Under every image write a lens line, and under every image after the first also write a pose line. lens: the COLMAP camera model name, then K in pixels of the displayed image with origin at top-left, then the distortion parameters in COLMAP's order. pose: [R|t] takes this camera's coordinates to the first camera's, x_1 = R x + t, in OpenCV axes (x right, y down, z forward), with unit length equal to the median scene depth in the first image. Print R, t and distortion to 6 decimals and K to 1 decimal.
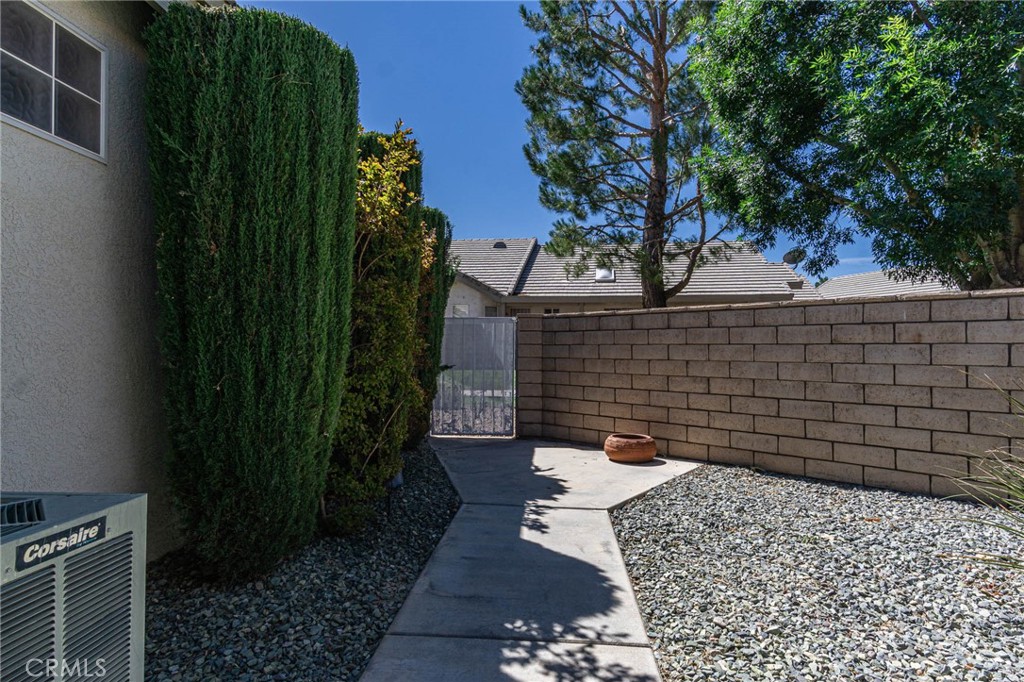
lens RADIAL K [[546.1, 0, 528.5], [0, 546.1, 346.0], [0, 0, 1]] dist [0.019654, 0.000034]
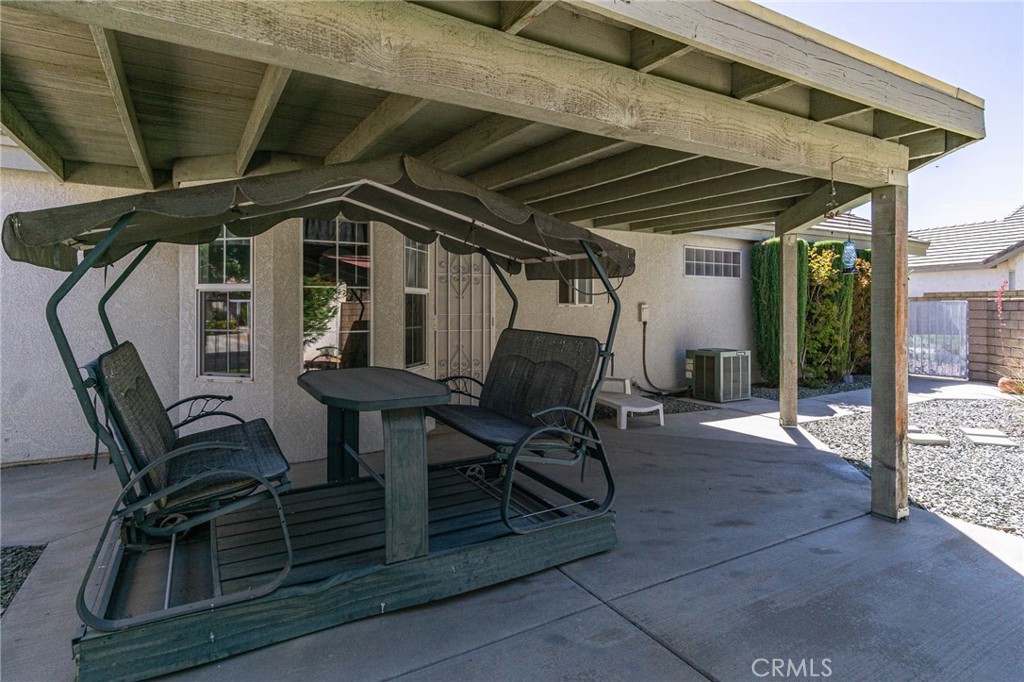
lens RADIAL K [[555.1, 0, 517.4], [0, 555.1, 309.3], [0, 0, 1]] dist [0.003771, 0.001412]
pose [[0.530032, -0.007032, -0.847949, 0.792589], [0.013964, 0.999902, 0.000436, -0.059728], [0.847863, -0.012072, 0.530078, -1.115434]]
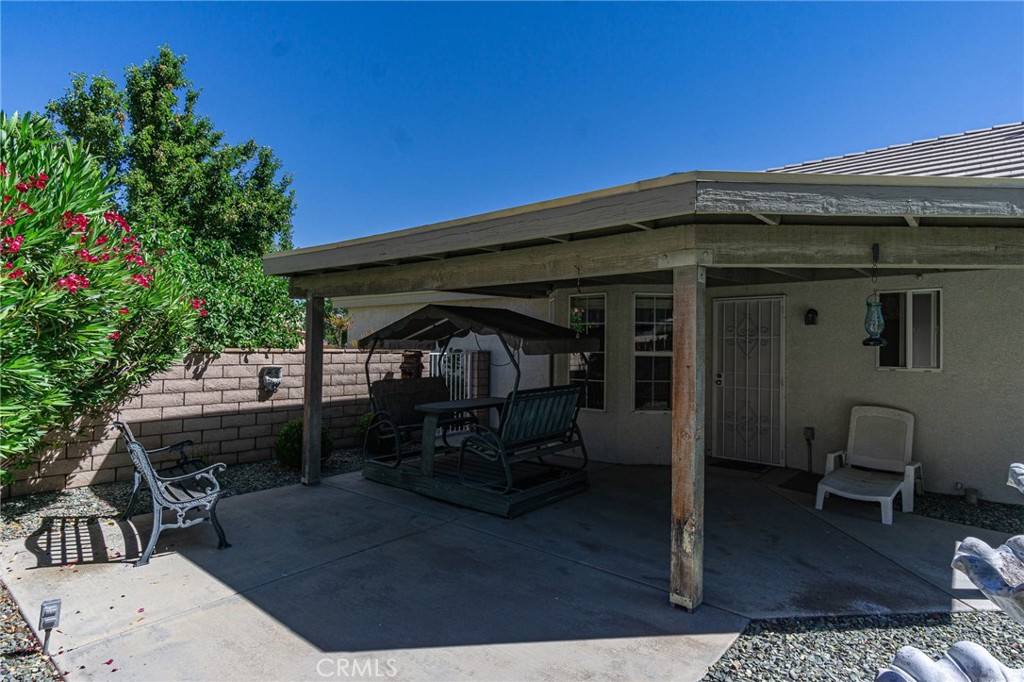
lens RADIAL K [[544.7, 0, 518.8], [0, 544.7, 338.2], [0, 0, 1]] dist [0.001249, 0.000566]
pose [[-0.616148, -0.025851, -0.787206, 1.088559], [-0.009030, 0.999627, -0.025760, -0.097128], [0.787578, -0.008763, -0.616152, -0.150594]]
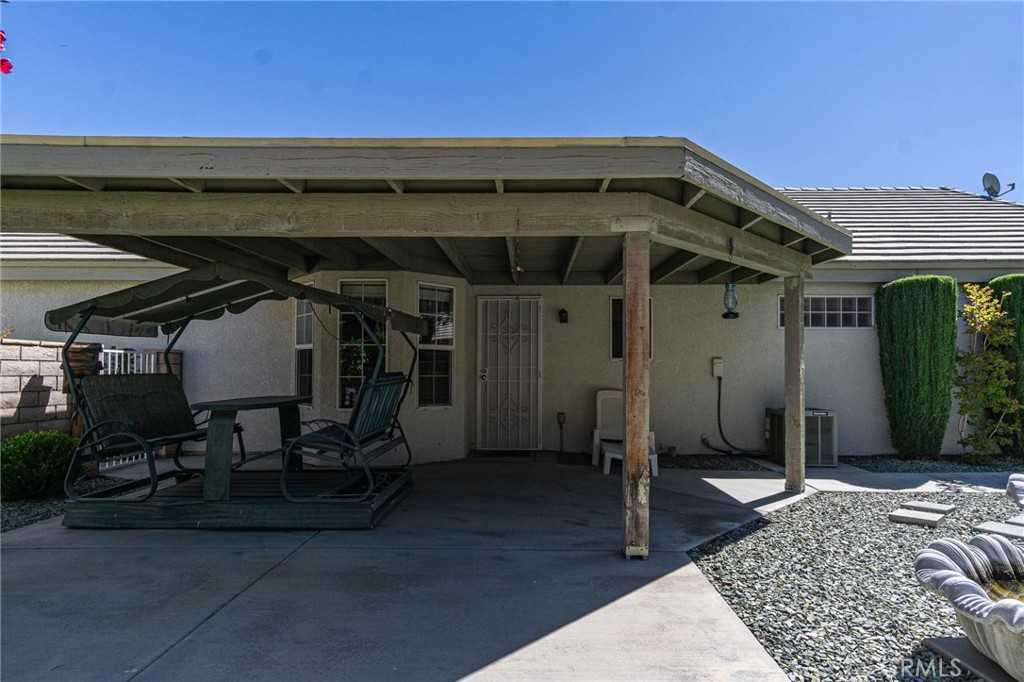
lens RADIAL K [[551.2, 0, 527.1], [0, 551.2, 366.8], [0, 0, 1]] dist [0.001071, 0.000235]
pose [[0.024026, -0.016794, -0.999570, 1.136335], [0.007241, 0.999836, -0.016625, -0.025465], [0.999685, -0.006838, 0.024144, -0.536246]]
